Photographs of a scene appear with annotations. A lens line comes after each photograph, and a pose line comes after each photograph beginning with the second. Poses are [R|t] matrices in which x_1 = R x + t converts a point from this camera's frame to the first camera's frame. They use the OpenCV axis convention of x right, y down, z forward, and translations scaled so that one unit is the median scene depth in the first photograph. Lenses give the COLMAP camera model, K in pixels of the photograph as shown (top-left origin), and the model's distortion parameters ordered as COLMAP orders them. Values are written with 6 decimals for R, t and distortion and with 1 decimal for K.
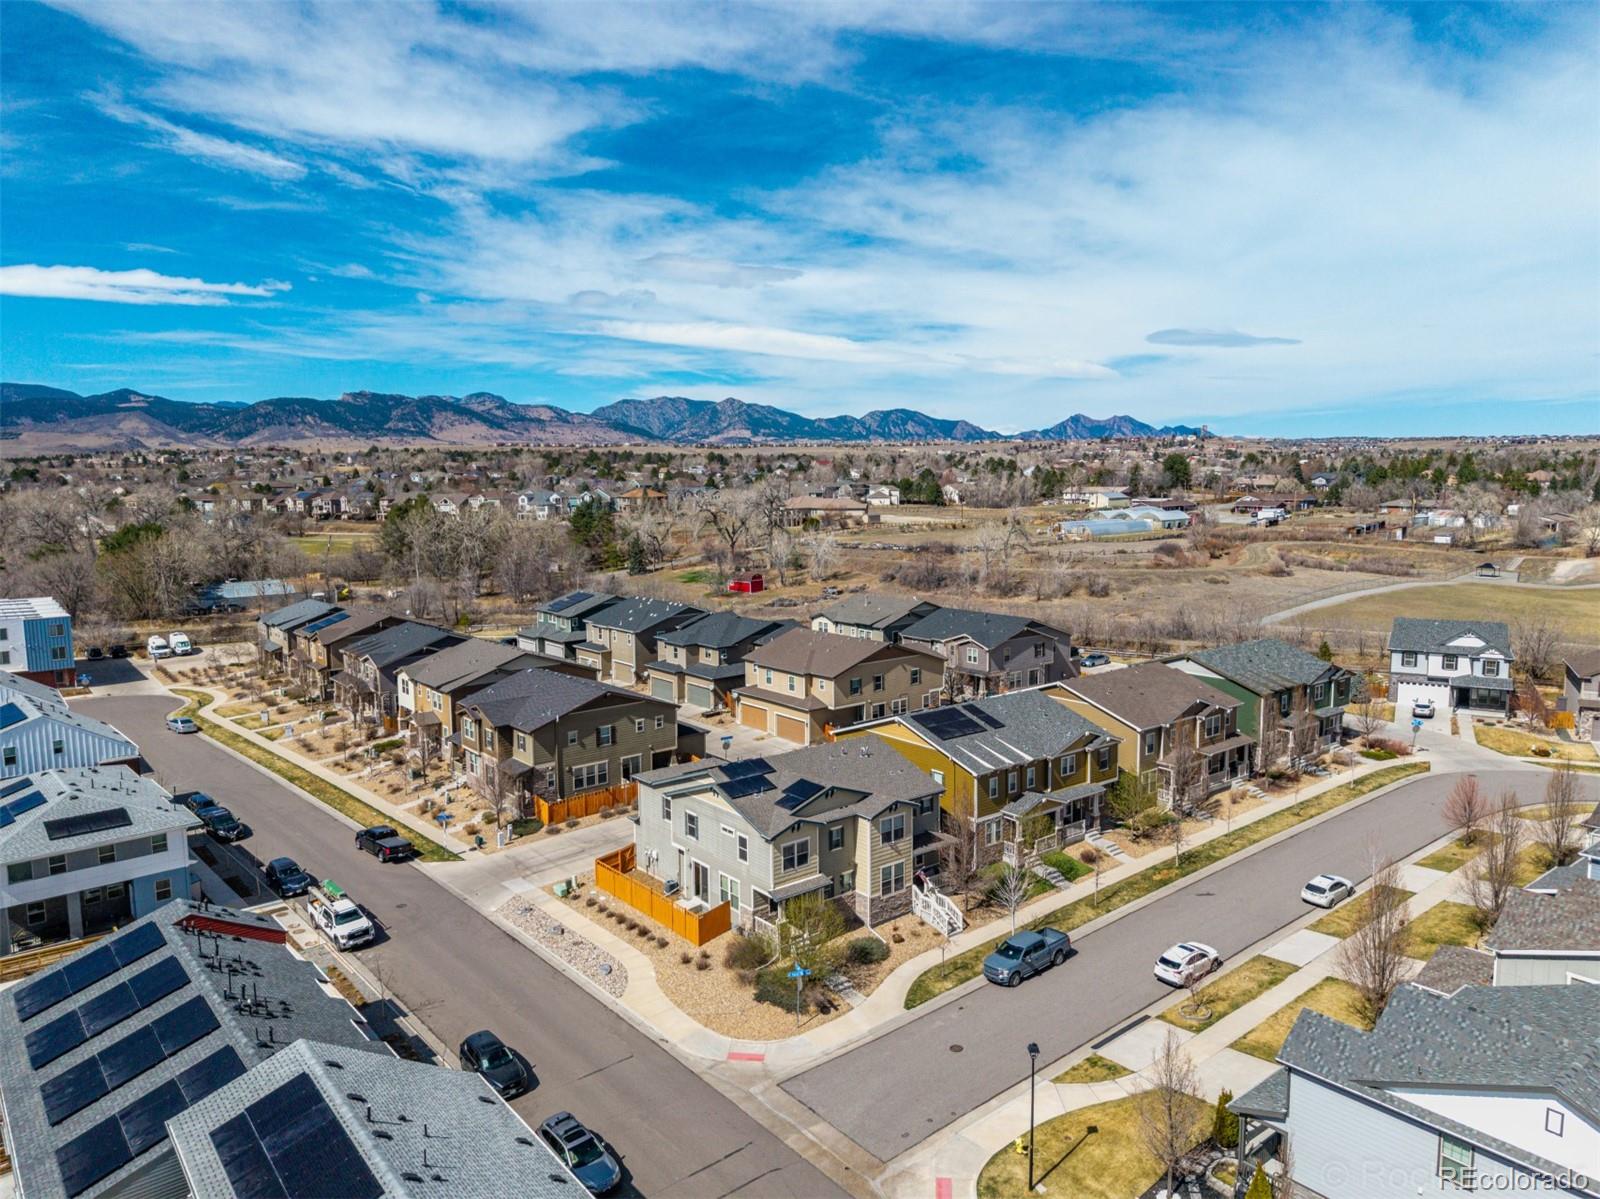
lens RADIAL K [[1110.4, 0, 809.7], [0, 1110.4, 604.4], [0, 0, 1]] dist [0.015593, -0.006211]
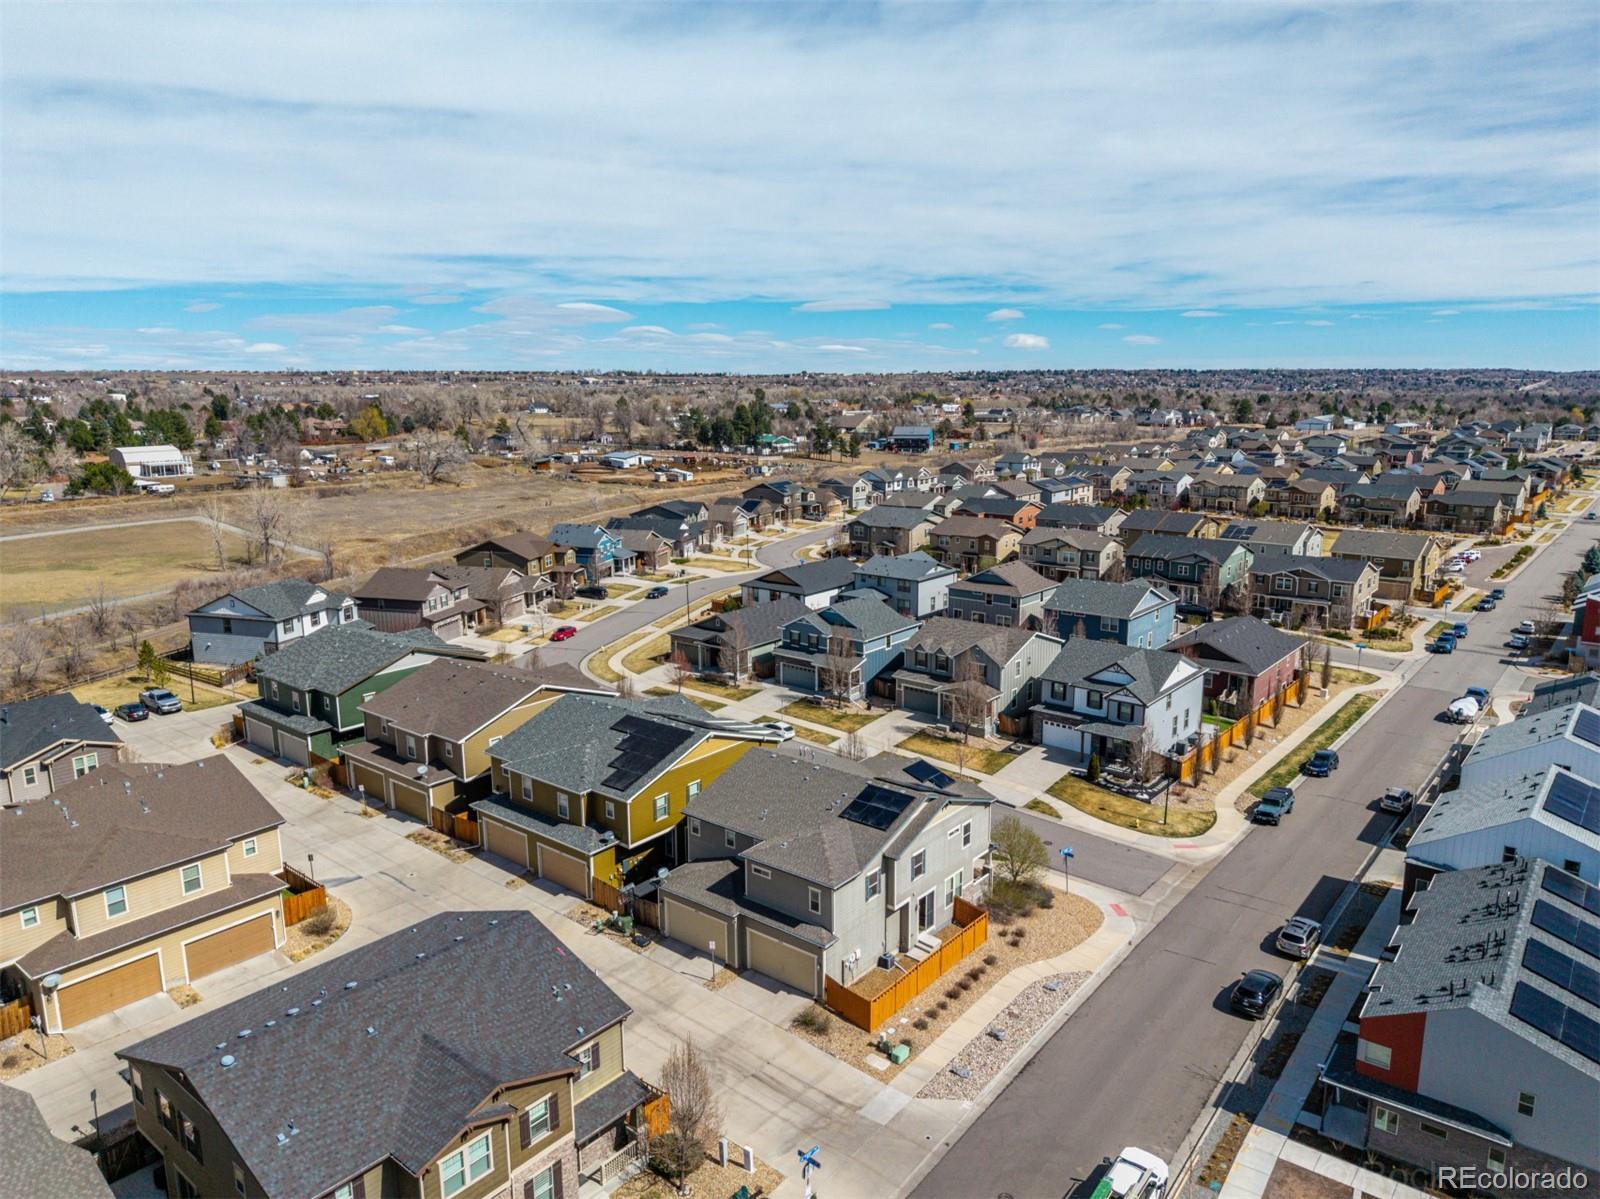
lens RADIAL K [[1110.4, 0, 794.7], [0, 1110.4, 601.6], [0, 0, 1]] dist [0.015593, -0.006211]
pose [[-0.211008, -0.186913, 0.959447, -0.941749], [0.130210, 0.967425, 0.217103, -0.232605], [-0.968773, 0.170741, -0.179796, 1.231785]]
